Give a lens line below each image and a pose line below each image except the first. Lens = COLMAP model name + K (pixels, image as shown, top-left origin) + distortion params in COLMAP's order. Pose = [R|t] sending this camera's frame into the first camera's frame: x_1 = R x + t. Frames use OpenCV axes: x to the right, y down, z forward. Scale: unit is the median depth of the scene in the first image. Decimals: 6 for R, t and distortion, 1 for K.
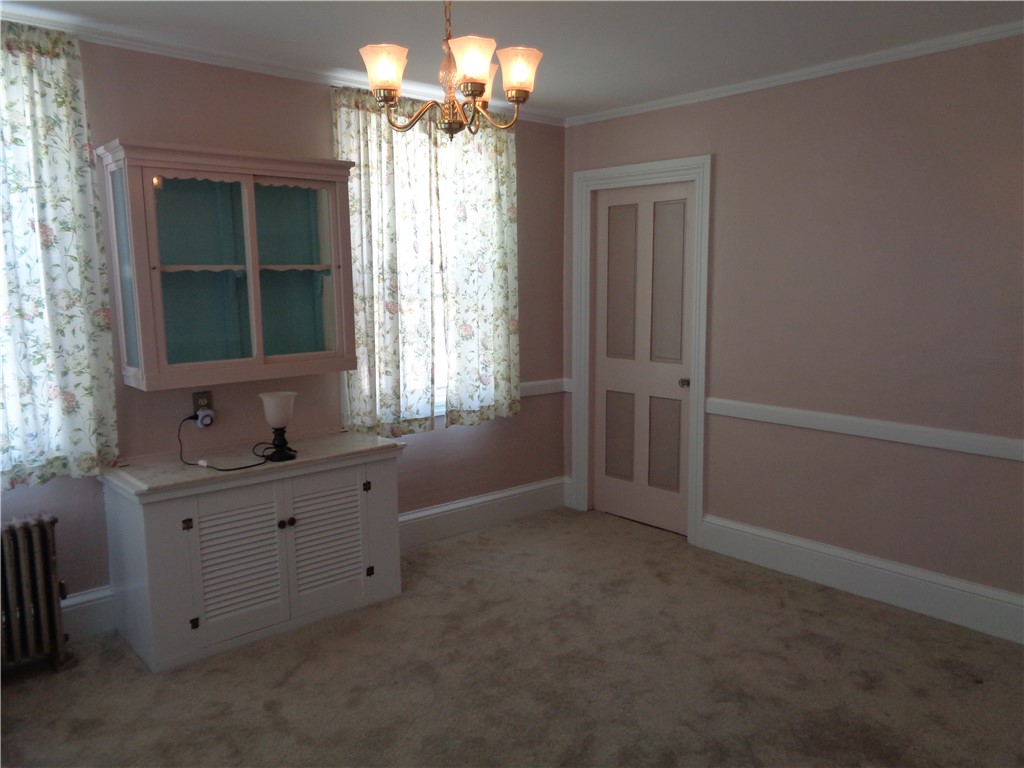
lens RADIAL K [[779.2, 0, 506.0], [0, 779.2, 388.4], [0, 0, 1]] dist [0.038563, -0.001350]
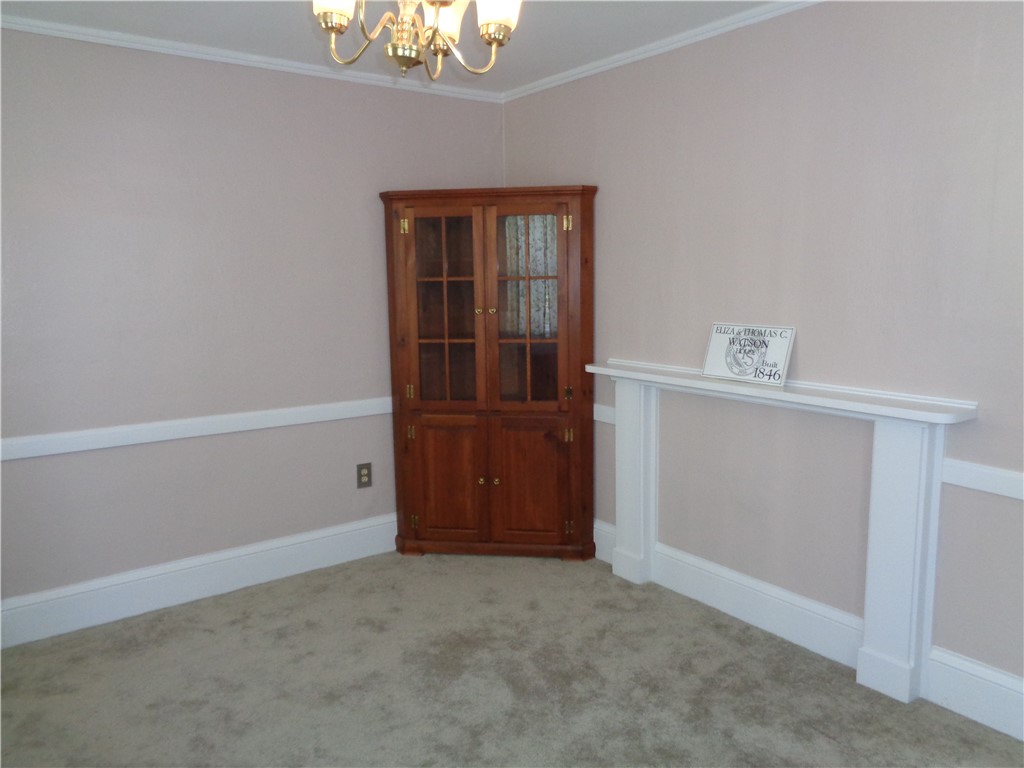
lens RADIAL K [[779.2, 0, 506.0], [0, 779.2, 388.4], [0, 0, 1]] dist [0.038563, -0.001350]
pose [[0.088252, -0.132004, 0.987313, -0.534979], [0.160573, 0.980102, 0.116687, -0.056331], [-0.983071, 0.148238, 0.107692, 0.582289]]
